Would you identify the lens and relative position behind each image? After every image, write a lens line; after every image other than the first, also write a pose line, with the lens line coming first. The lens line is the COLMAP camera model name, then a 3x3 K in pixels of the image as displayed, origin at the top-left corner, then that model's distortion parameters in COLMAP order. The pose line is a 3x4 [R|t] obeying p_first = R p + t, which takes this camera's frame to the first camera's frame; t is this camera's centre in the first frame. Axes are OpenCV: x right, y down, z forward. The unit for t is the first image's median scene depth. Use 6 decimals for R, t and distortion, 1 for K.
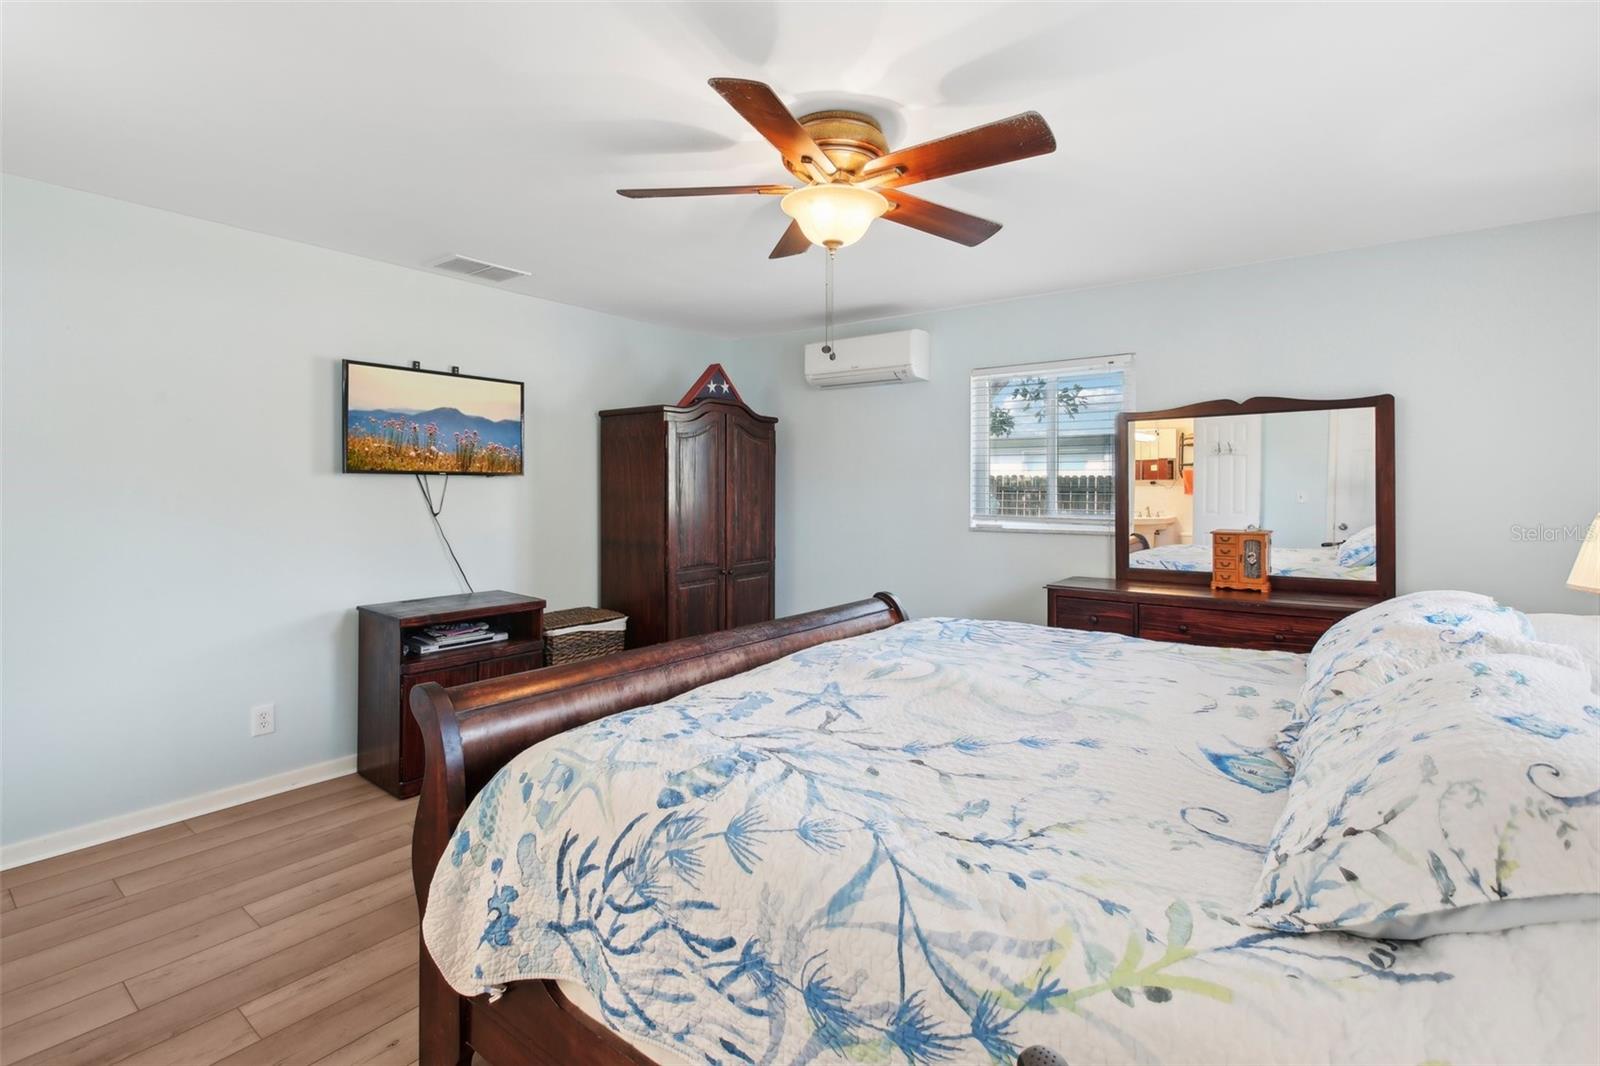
lens RADIAL K [[735.1, 0, 797.5], [0, 735.1, 497.2], [0, 0, 1]] dist [-0.001601, 0.000412]
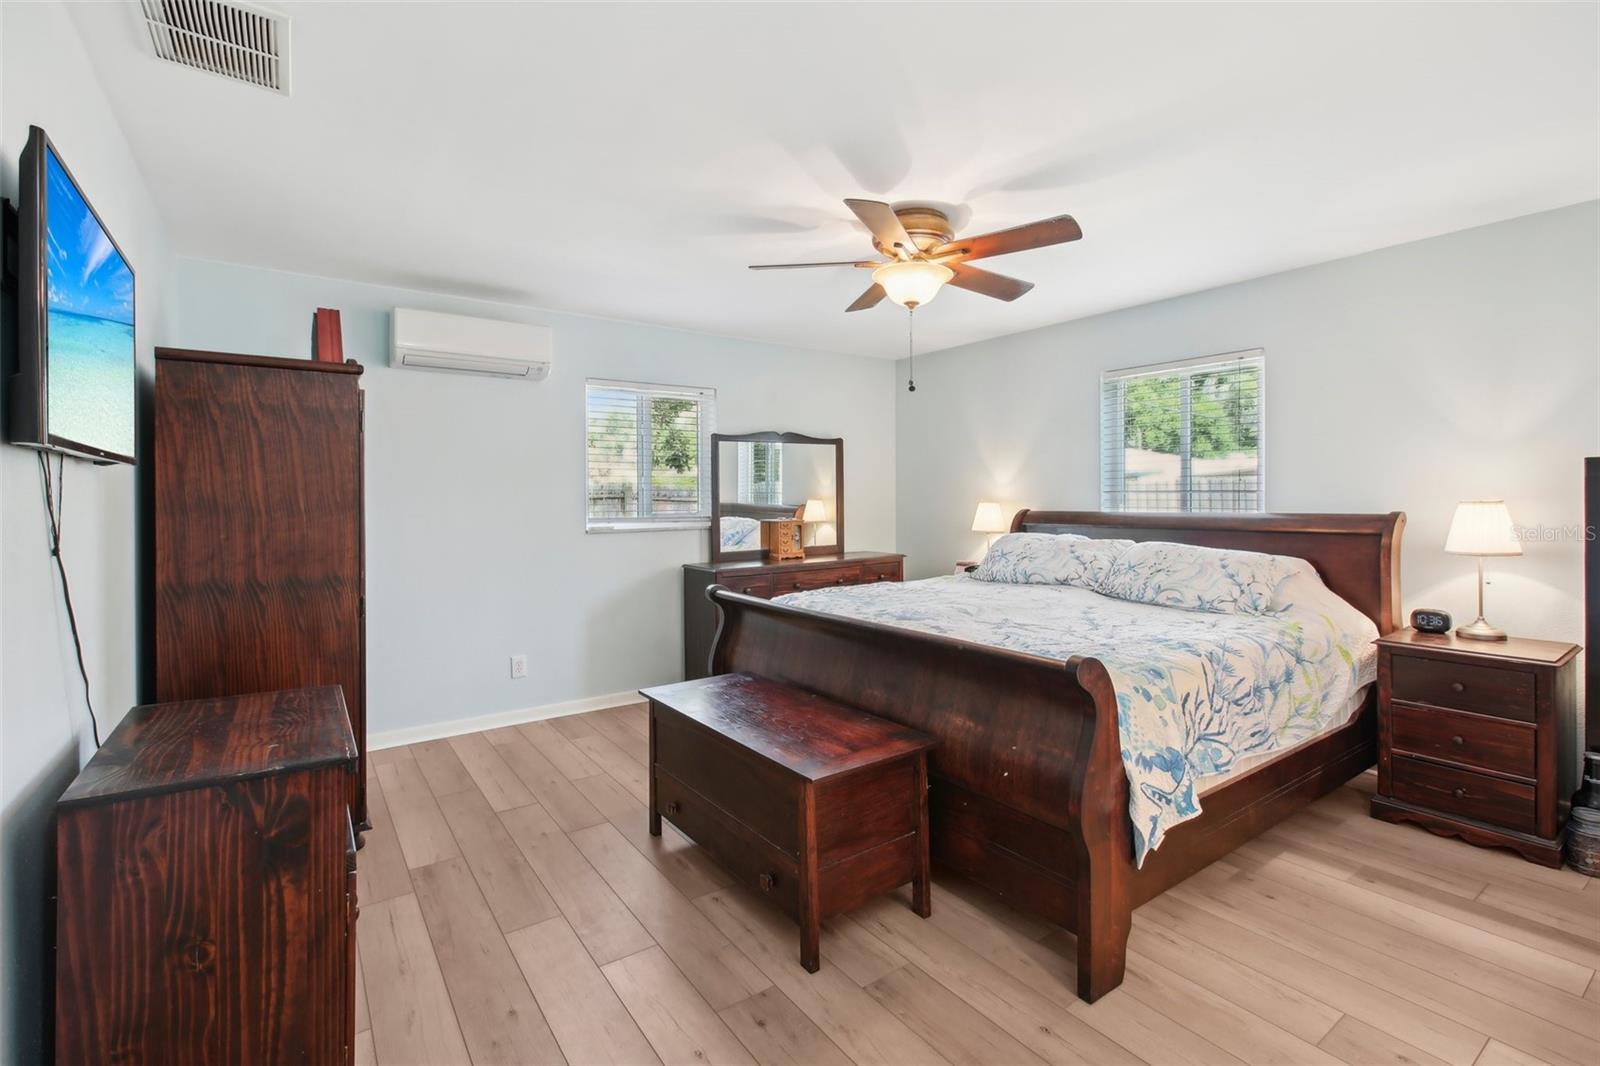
lens RADIAL K [[732.9, 0, 797.9], [0, 732.9, 504.5], [0, 0, 1]] dist [-0.007516, 0.001455]
pose [[0.306403, -0.016614, 0.951757, -0.820500], [0.017414, 0.999778, 0.011846, -0.002552], [-0.951743, 0.012945, 0.306624, 0.505978]]
